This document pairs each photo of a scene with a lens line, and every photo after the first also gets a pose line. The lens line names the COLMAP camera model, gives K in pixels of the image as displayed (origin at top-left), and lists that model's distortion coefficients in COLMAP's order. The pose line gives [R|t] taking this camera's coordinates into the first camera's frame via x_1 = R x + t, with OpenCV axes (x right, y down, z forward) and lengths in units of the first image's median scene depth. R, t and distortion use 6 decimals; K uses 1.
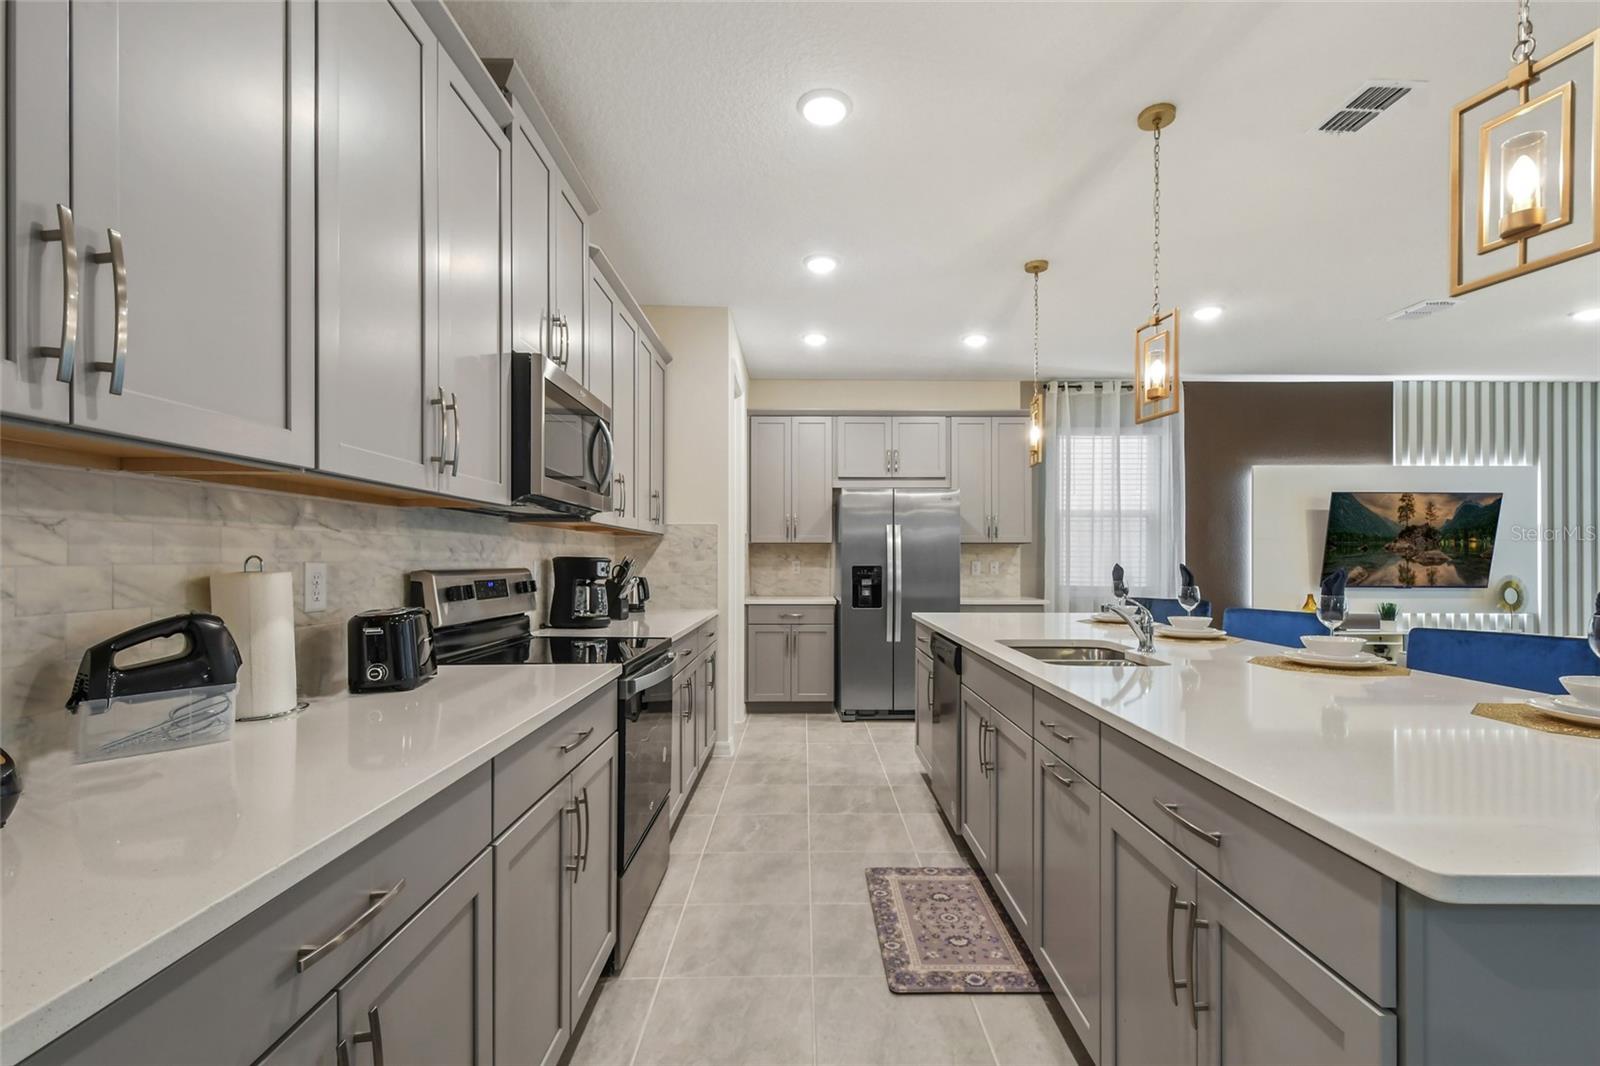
lens RADIAL K [[716.9, 0, 810.5], [0, 716.9, 562.4], [0, 0, 1]] dist [0.007863, -0.000900]
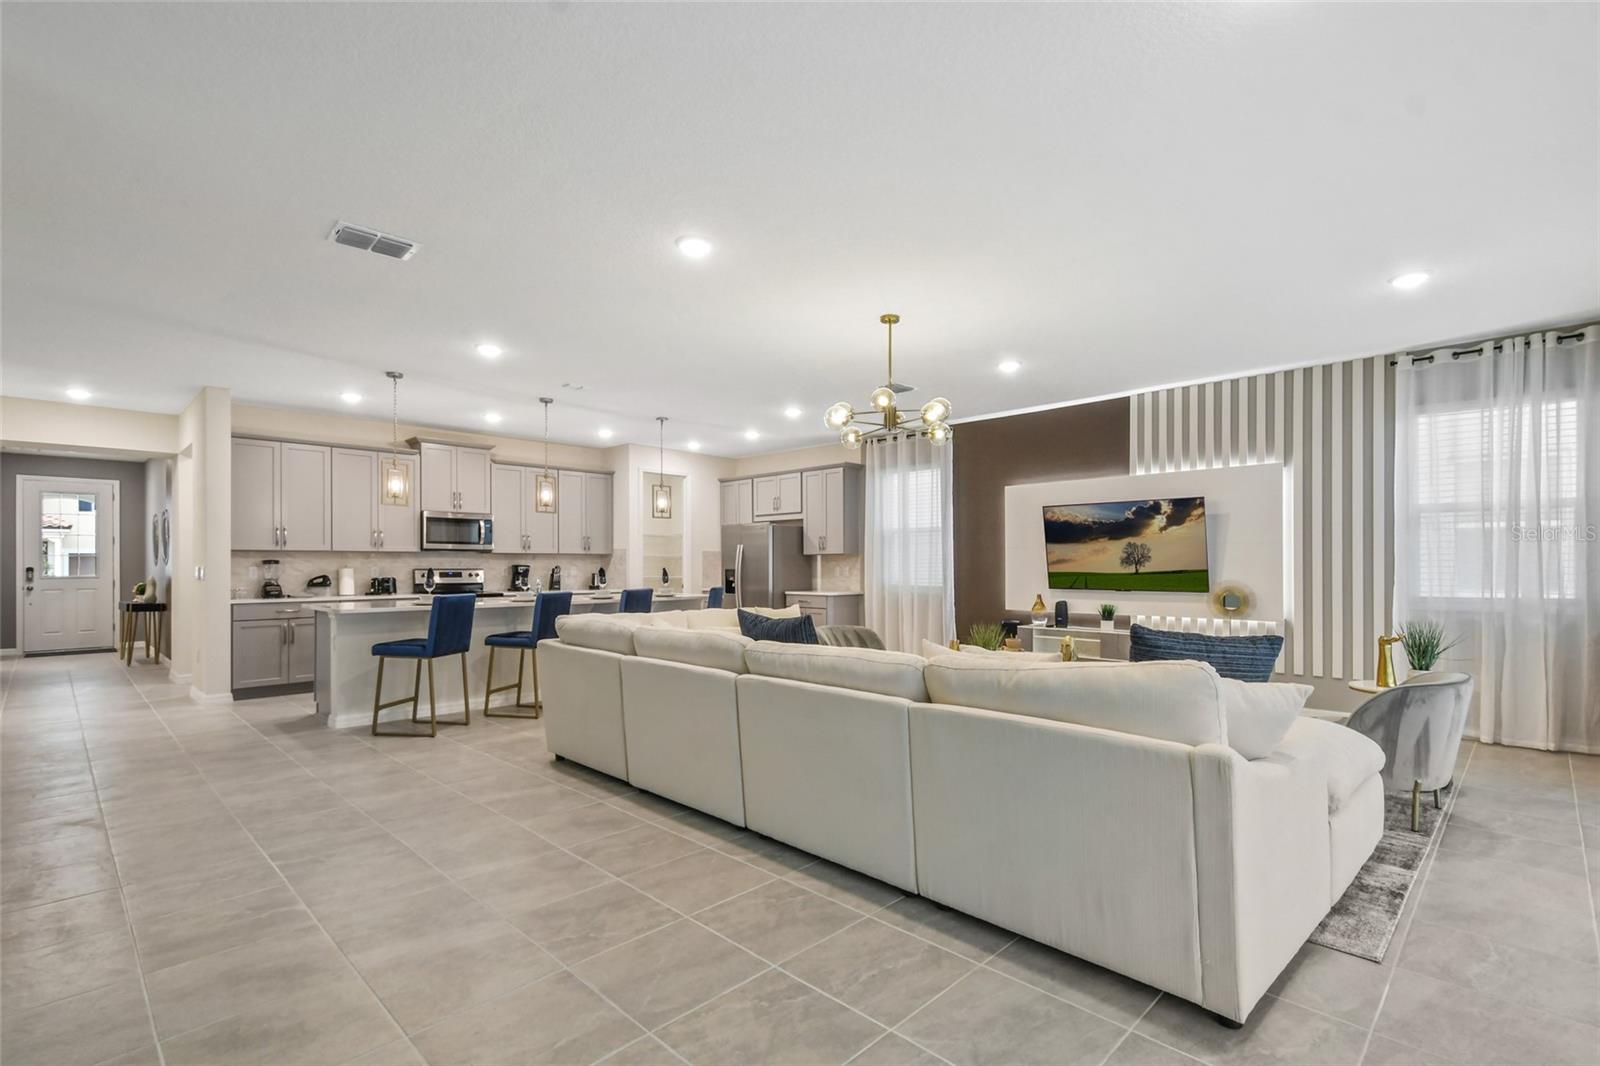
lens RADIAL K [[739.7, 0, 804.6], [0, 739.7, 561.7], [0, 0, 1]] dist [0.020107, -0.000086]
pose [[0.705950, -0.006127, -0.708235, 1.493019], [-0.001077, 0.999952, -0.009723, 0.003948], [0.708260, 0.007627, 0.705910, -0.130504]]
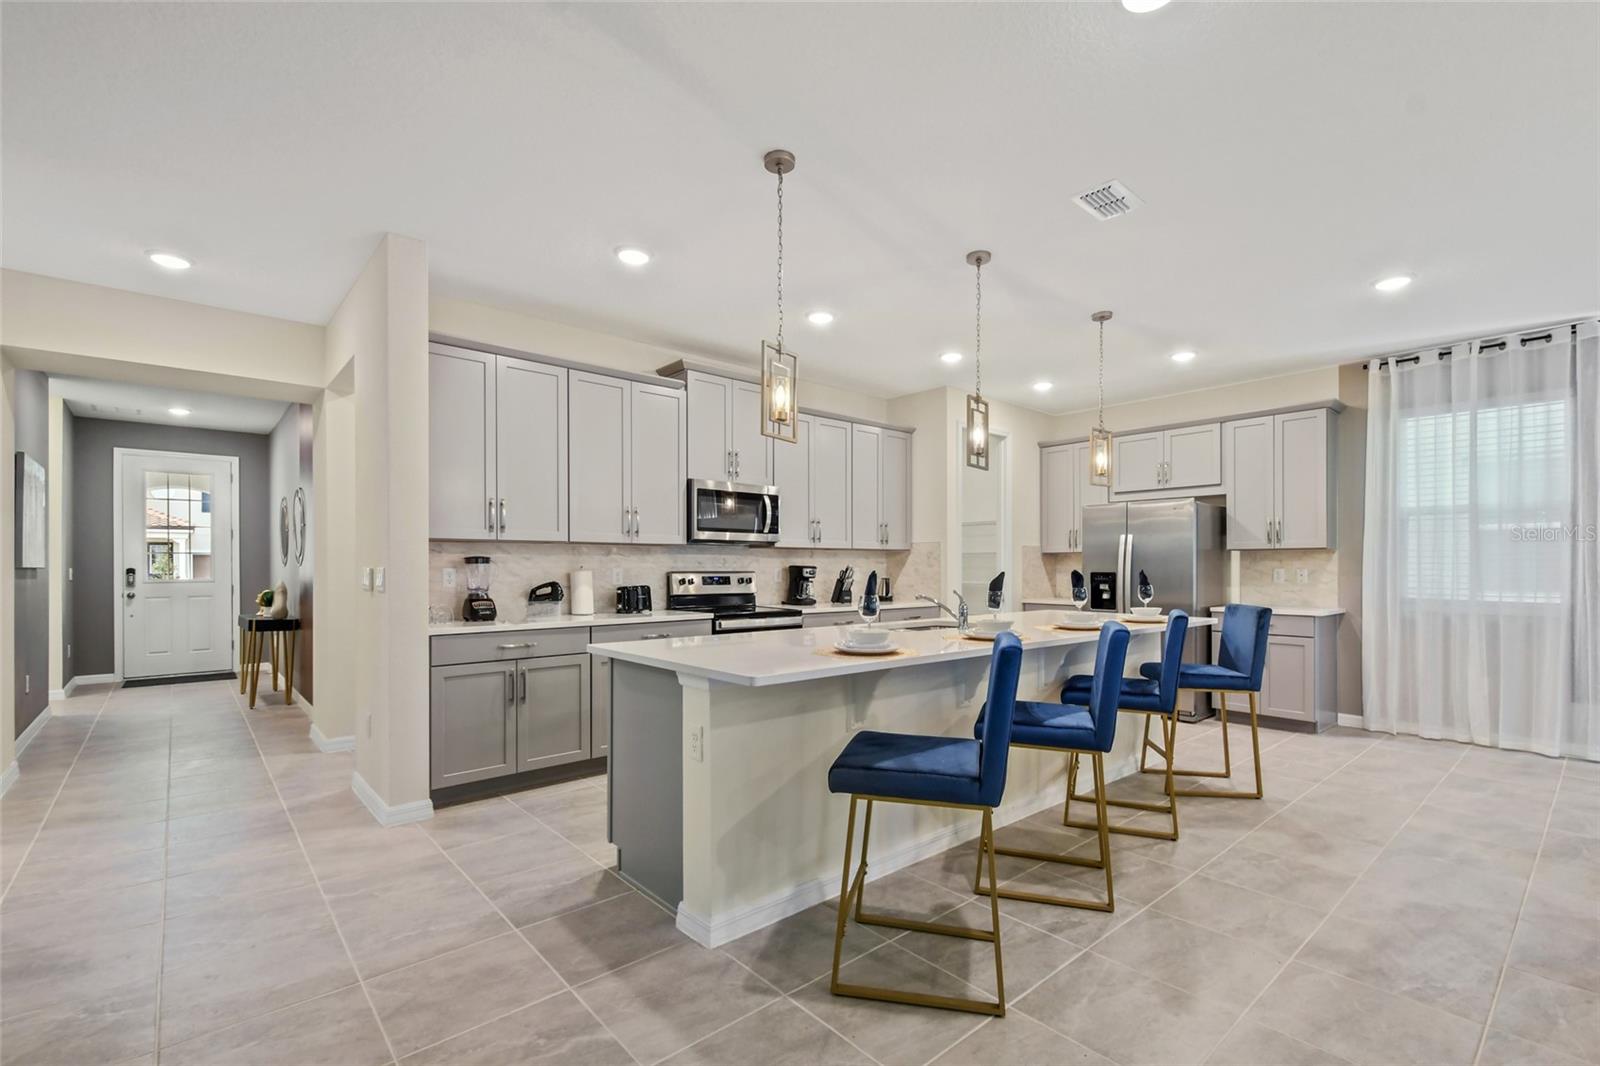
lens RADIAL K [[710.8, 0, 808.7], [0, 710.8, 567.3], [0, 0, 1]] dist [0.021678, -0.005081]
pose [[0.655835, -0.000939, -0.754903, 0.638481], [-0.002431, 0.999991, -0.003356, 0.001695], [0.754900, 0.004036, 0.655827, -0.092995]]
